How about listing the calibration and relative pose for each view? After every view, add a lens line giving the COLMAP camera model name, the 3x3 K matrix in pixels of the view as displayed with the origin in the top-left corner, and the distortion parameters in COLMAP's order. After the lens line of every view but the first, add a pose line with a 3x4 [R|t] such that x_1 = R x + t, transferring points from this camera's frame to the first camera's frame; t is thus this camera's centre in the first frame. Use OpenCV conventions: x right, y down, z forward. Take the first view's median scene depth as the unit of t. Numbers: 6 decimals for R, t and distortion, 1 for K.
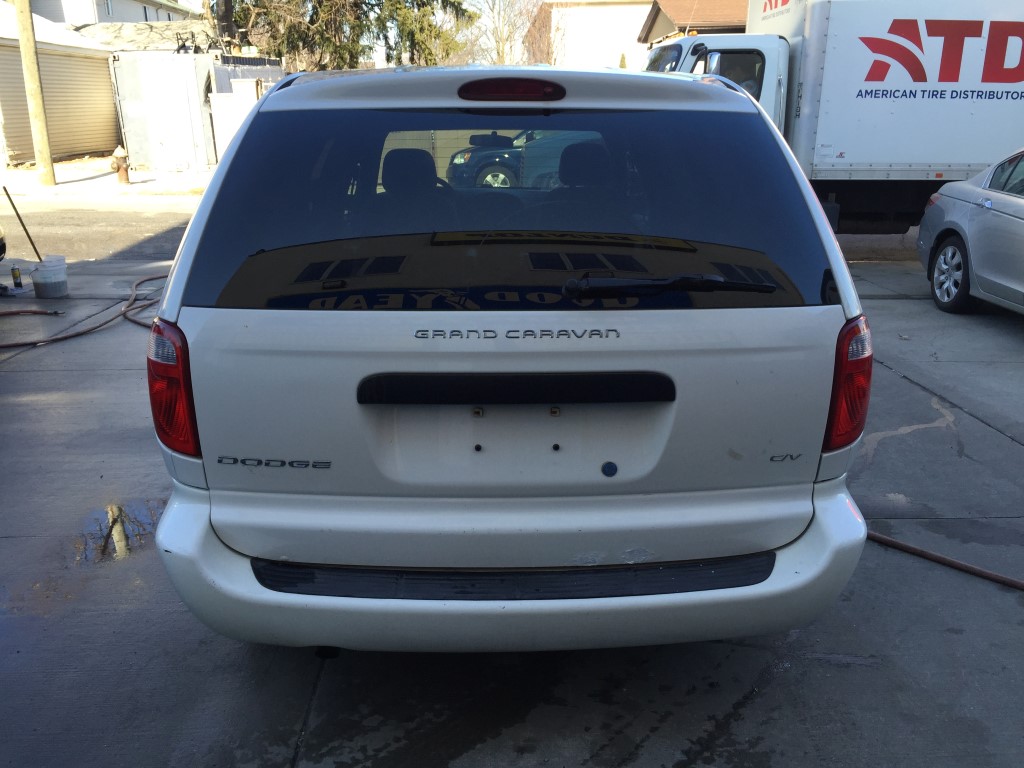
lens RADIAL K [[872.5, 0, 512.0], [0, 872.5, 384.0], [0, 0, 1]] dist [0.094937, -0.140069]
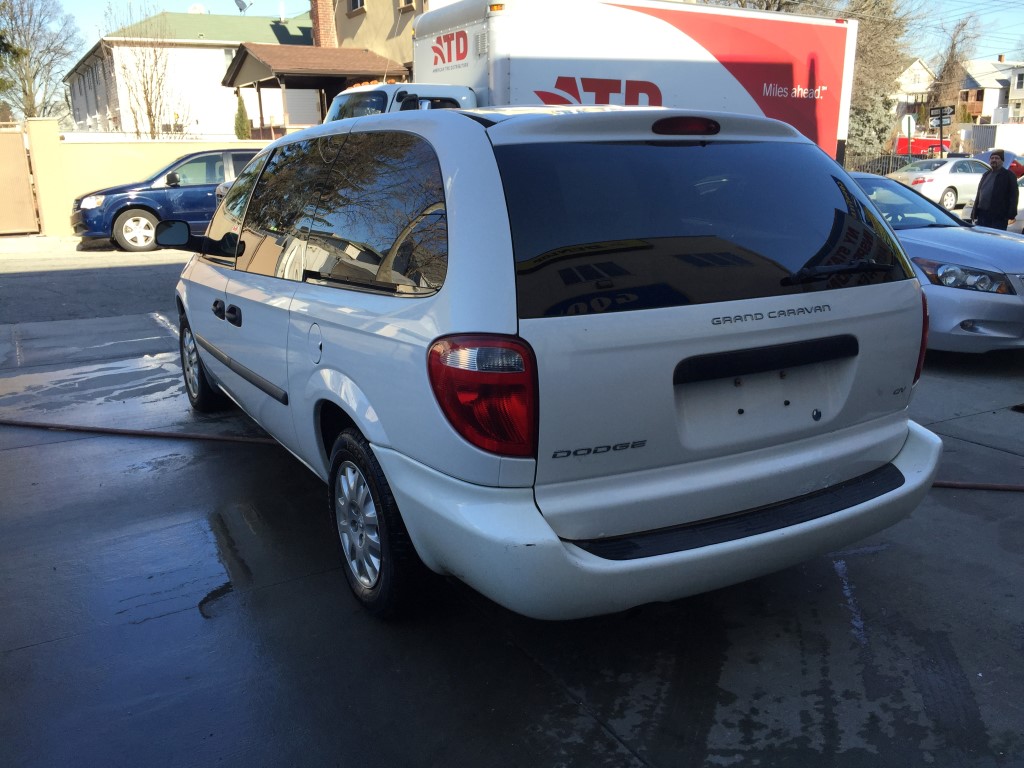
lens RADIAL K [[872.5, 0, 512.0], [0, 872.5, 384.0], [0, 0, 1]] dist [0.094937, -0.140069]
pose [[0.883892, -0.122261, 0.451428, -0.607689], [0.143243, 0.989609, -0.012450, 0.002783], [-0.445215, 0.075668, 0.892221, 0.025815]]
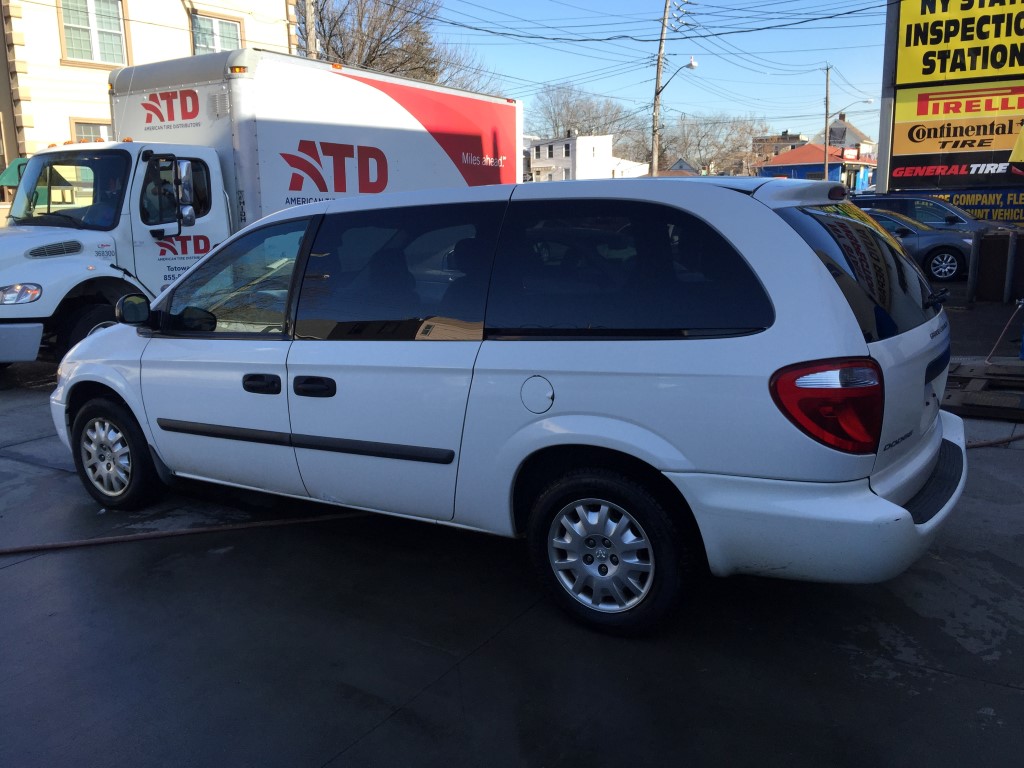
lens RADIAL K [[872.5, 0, 512.0], [0, 872.5, 384.0], [0, 0, 1]] dist [0.094937, -0.140069]
pose [[0.561200, -0.168887, 0.810266, -1.258709], [0.258997, 0.965630, 0.021885, -0.138481], [-0.786114, 0.197575, 0.585653, 0.435310]]
